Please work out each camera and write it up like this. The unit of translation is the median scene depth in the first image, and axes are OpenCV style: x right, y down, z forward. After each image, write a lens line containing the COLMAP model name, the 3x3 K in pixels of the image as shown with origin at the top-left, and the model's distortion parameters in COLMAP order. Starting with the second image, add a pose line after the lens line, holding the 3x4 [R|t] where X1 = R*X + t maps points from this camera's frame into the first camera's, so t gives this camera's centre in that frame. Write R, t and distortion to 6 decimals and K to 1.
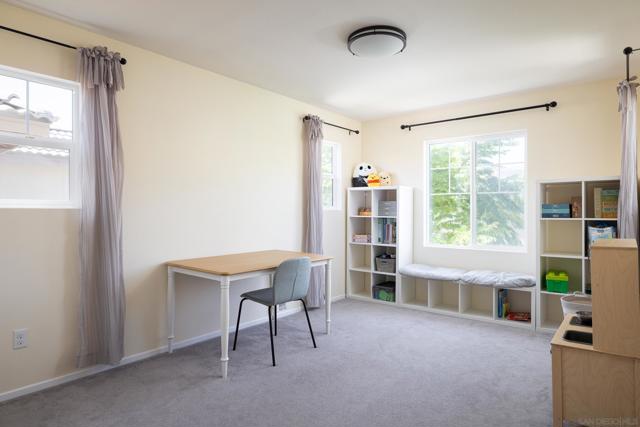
lens RADIAL K [[383.5, 0, 319.2], [0, 383.5, 214.9], [0, 0, 1]] dist [-0.010175, -0.001650]
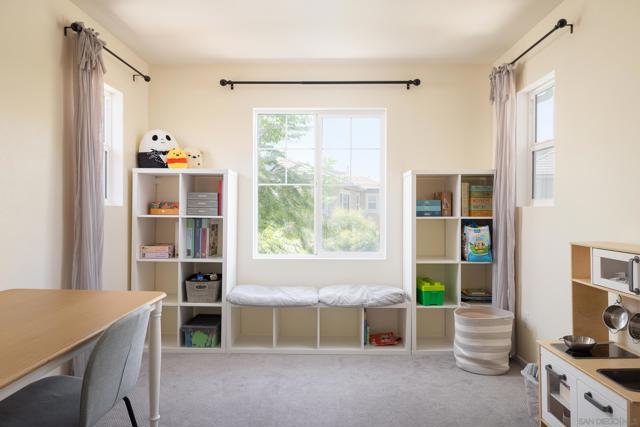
lens RADIAL K [[443.2, 0, 320.8], [0, 443.2, 211.7], [0, 0, 1]] dist [0.001601, 0.014370]
pose [[0.784426, -0.005262, 0.620200, -0.141813], [0.002705, 0.999984, 0.005063, -0.007067], [-0.620216, -0.002294, 0.784427, 0.312888]]
